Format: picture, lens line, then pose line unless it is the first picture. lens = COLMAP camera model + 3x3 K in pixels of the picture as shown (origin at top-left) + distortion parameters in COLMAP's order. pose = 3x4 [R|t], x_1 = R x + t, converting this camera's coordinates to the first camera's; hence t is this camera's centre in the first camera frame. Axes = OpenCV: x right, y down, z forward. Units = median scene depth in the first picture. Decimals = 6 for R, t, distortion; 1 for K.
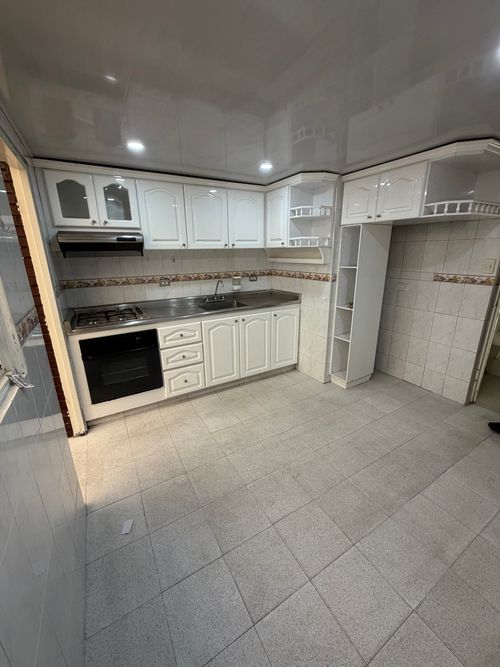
lens RADIAL K [[263.4, 0, 248.5], [0, 263.4, 331.7], [0, 0, 1]] dist [0.001690, -0.000199]
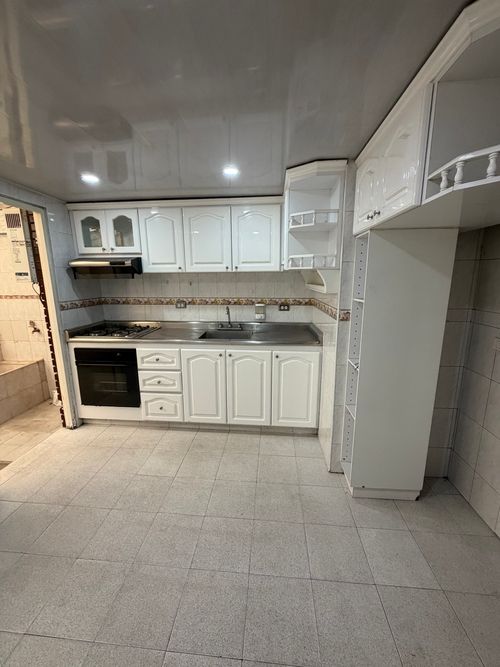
lens RADIAL K [[263.4, 0, 247.7], [0, 263.4, 331.8], [0, 0, 1]] dist [0.001690, -0.000199]
pose [[0.820349, 0.123113, -0.558454, 0.519045], [-0.173182, 0.984178, -0.037433, -0.102618], [0.545010, 0.127422, 0.828690, 0.352935]]
